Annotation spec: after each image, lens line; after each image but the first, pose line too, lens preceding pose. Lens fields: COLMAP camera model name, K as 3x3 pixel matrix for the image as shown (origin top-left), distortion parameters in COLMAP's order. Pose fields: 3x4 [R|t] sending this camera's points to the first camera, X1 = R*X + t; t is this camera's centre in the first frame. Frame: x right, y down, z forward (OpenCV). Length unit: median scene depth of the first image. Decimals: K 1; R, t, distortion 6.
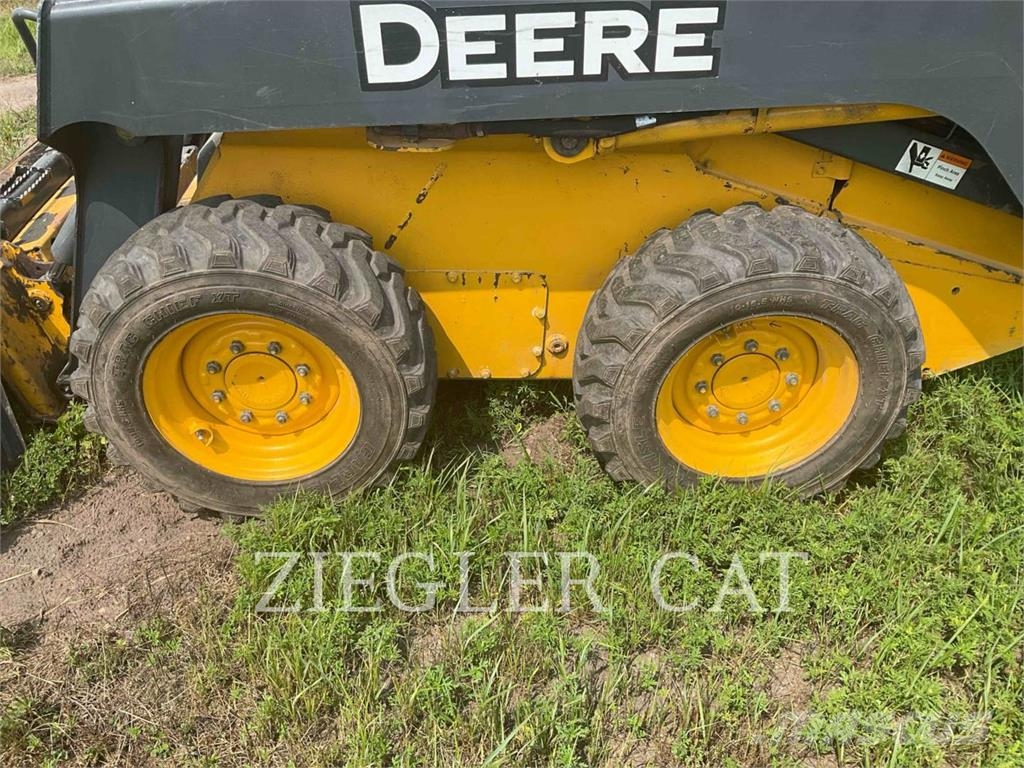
lens RADIAL K [[840.5, 0, 505.6], [0, 840.5, 388.8], [0, 0, 1]] dist [0.098396, -0.186498]
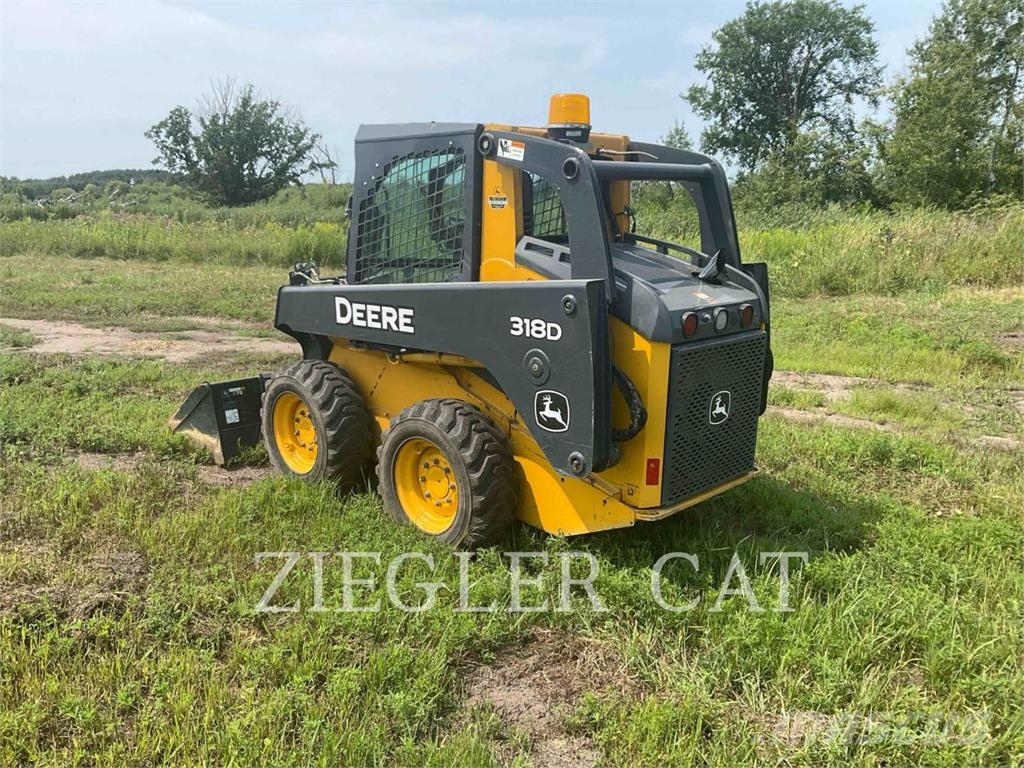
lens RADIAL K [[840.5, 0, 505.6], [0, 840.5, 388.8], [0, 0, 1]] dist [0.098396, -0.186498]
pose [[0.677265, 0.161153, -0.717873, 1.990028], [-0.429188, 0.879039, -0.207578, 0.159086], [0.597587, 0.448688, 0.664507, -0.389799]]
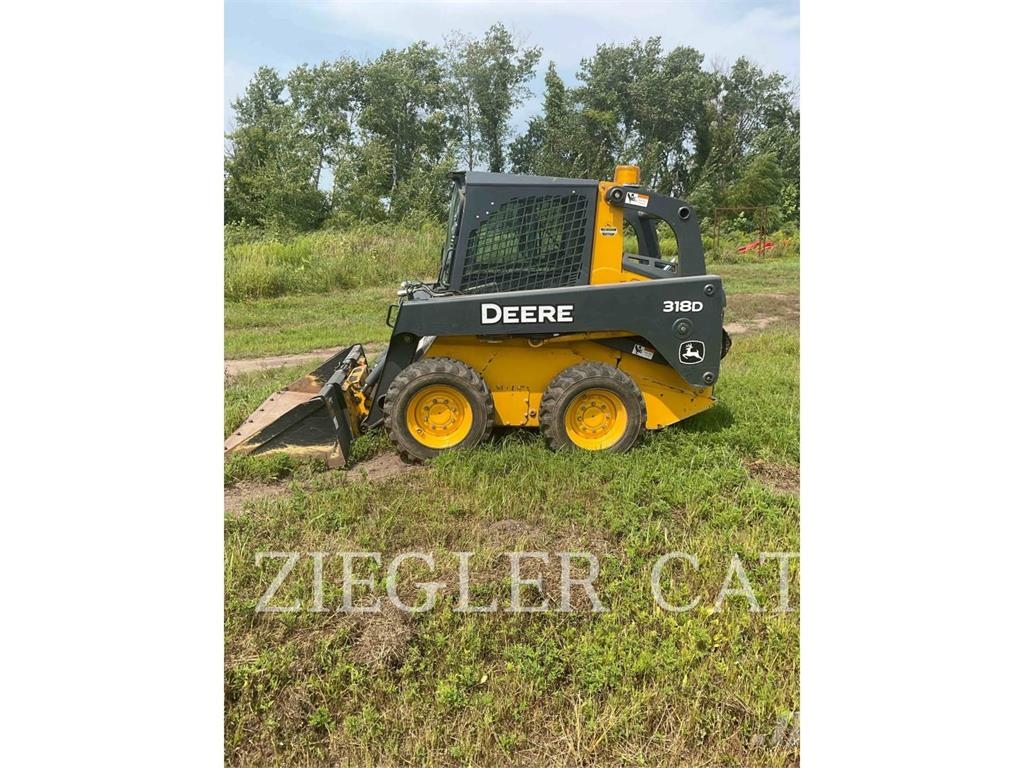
lens RADIAL K [[631.0, 0, 512.0], [0, 631.0, 384.0], [0, 0, 1]] dist [0.095746, -0.197929]
pose [[0.998476, 0.002131, 0.055147, -0.158029], [0.017937, 0.932474, -0.360791, 0.780034], [-0.052192, 0.361231, 0.931015, -1.308570]]
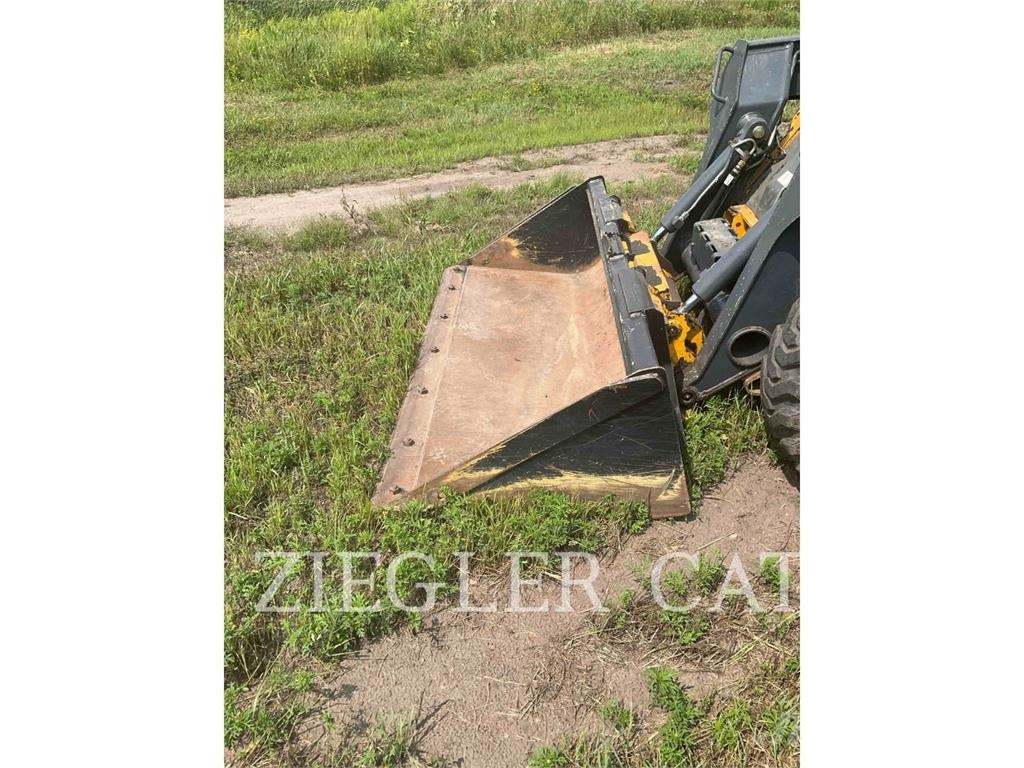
lens RADIAL K [[631.0, 0, 512.0], [0, 631.0, 384.0], [0, 0, 1]] dist [0.095746, -0.197929]
pose [[0.996207, 0.021614, -0.084285, -0.849514], [-0.026220, 0.998200, -0.053936, 0.050316], [0.082968, 0.055942, 0.994981, -0.000438]]
